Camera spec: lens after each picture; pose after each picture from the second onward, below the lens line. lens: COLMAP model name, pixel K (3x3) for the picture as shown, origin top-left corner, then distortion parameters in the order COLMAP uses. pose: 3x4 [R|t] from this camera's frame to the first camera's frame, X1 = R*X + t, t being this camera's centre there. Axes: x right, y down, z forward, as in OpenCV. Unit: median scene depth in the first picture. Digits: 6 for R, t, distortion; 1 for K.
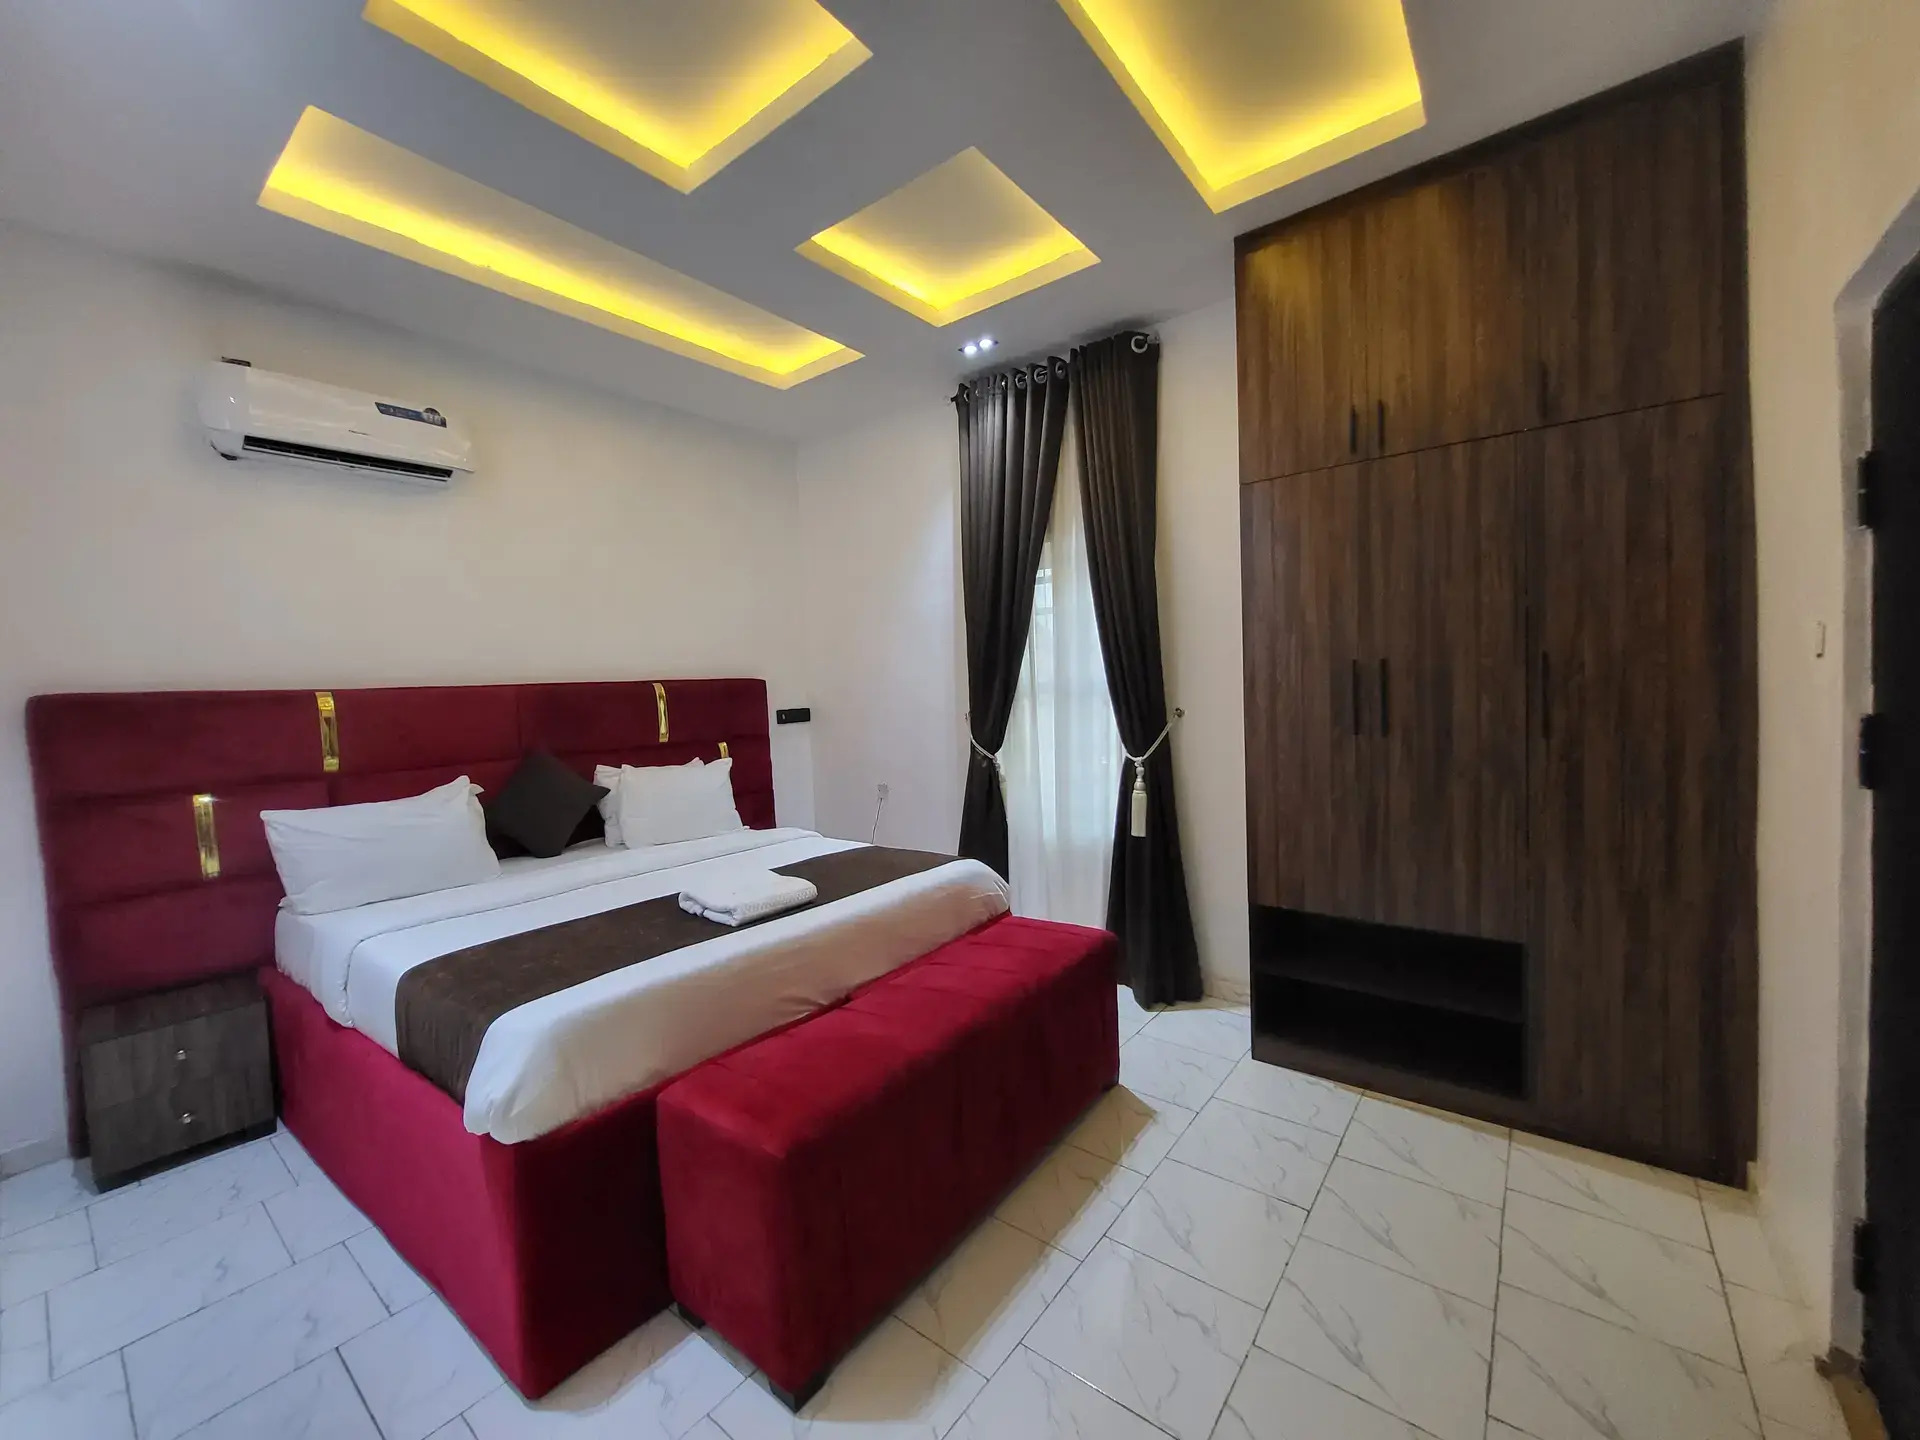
lens RADIAL K [[760.6, 0, 925.7], [0, 760.6, 711.9], [0, 0, 1]] dist [-0.000405, 0.003000]
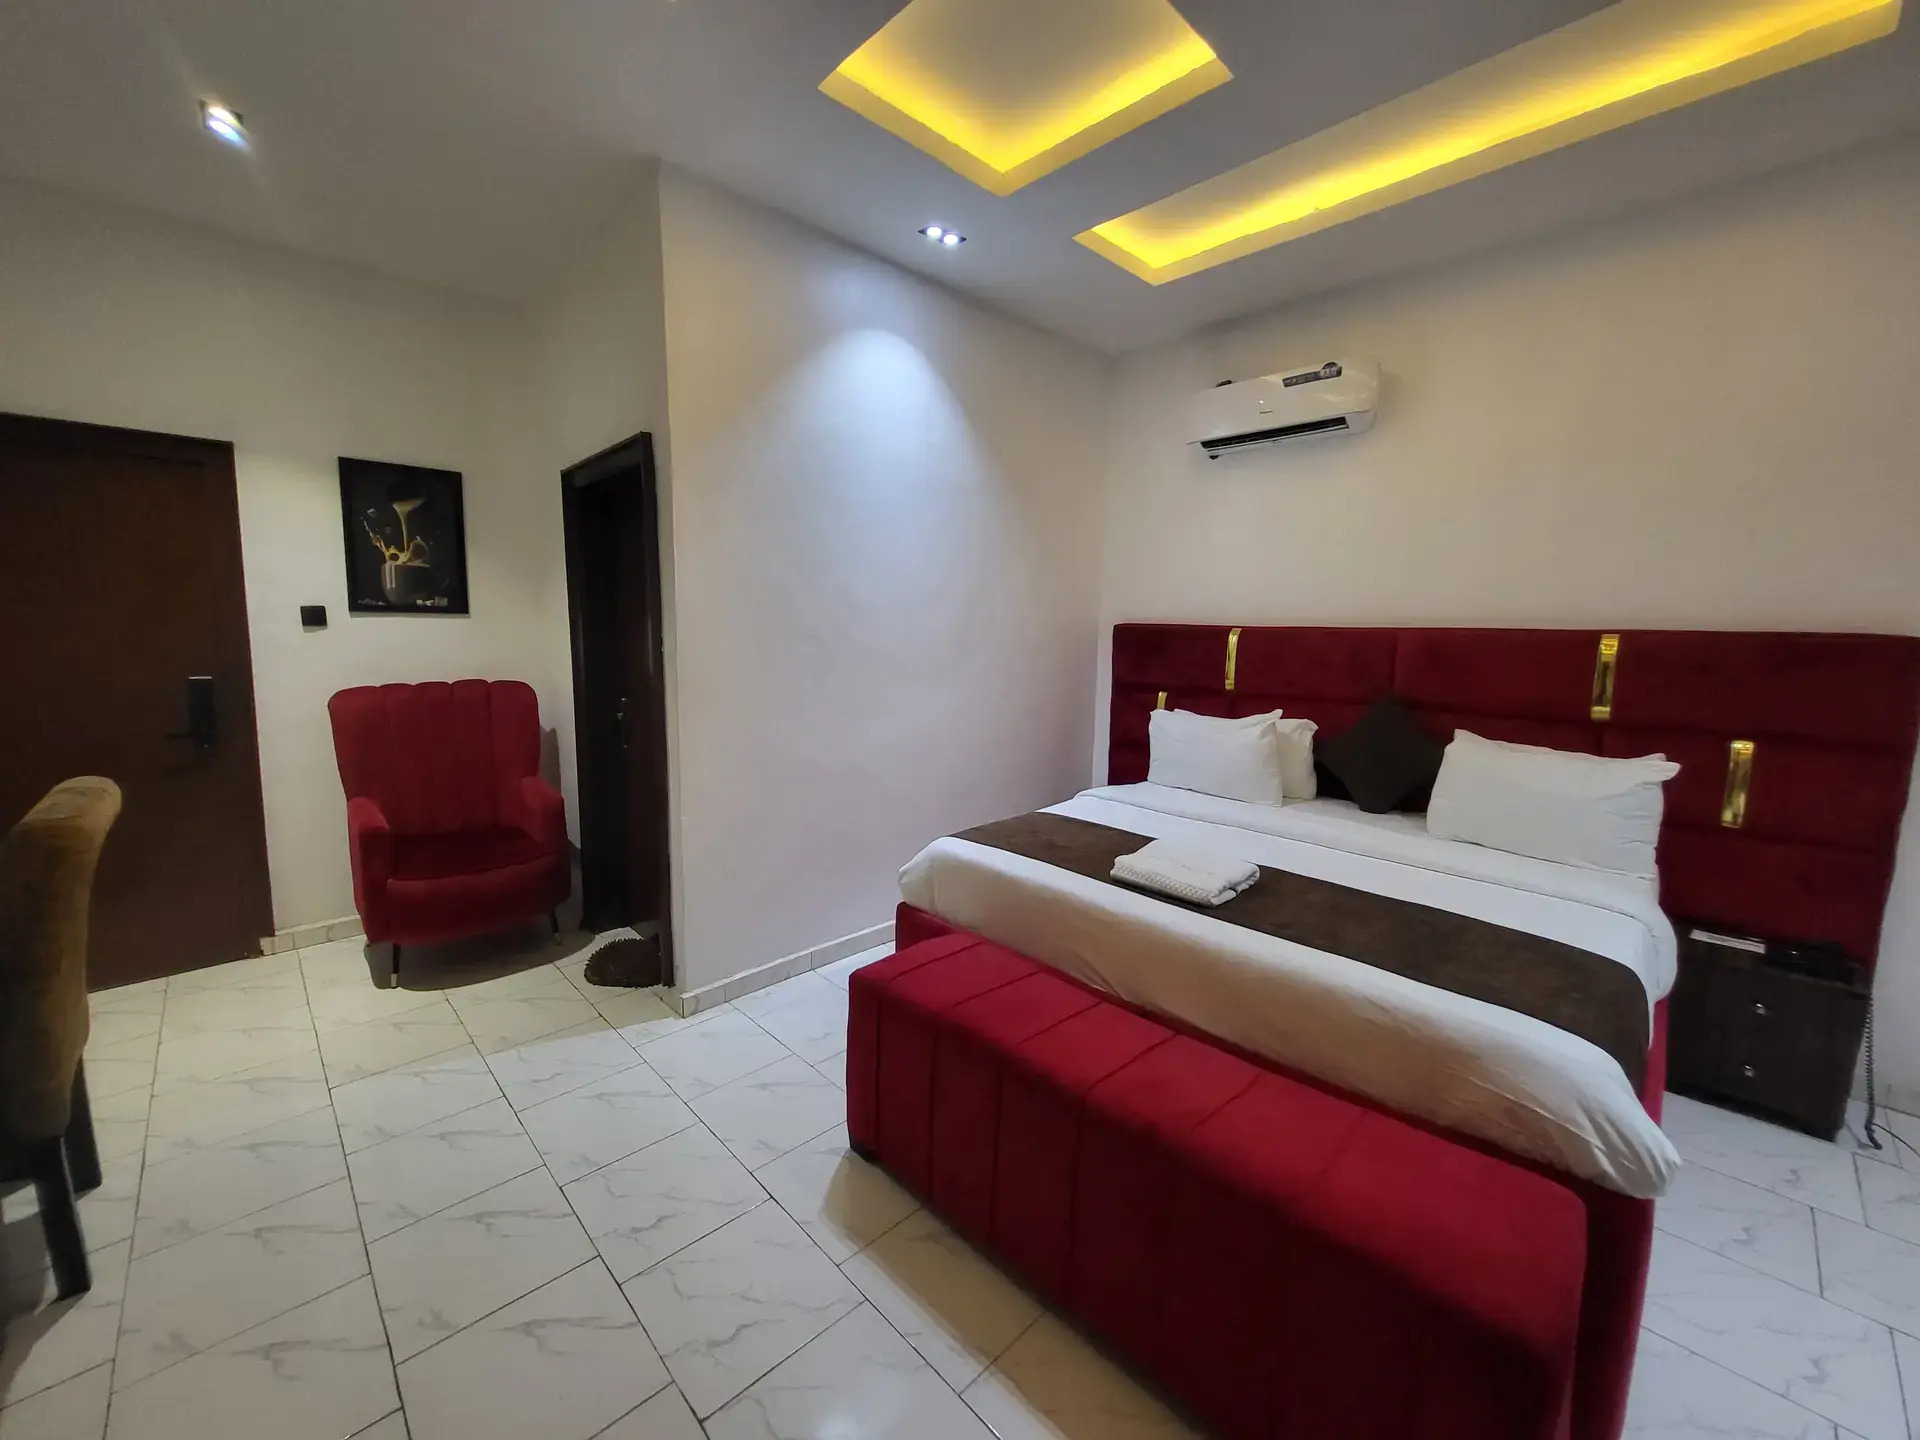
lens RADIAL K [[760.9, 0, 942.8], [0, 760.9, 738.6], [0, 0, 1]] dist [0.000615, -0.000318]
pose [[-0.125649, 0.177453, -0.976075, 0.592399], [-0.061505, 0.980587, 0.186191, -0.059660], [0.990166, 0.083428, -0.112295, 0.705564]]
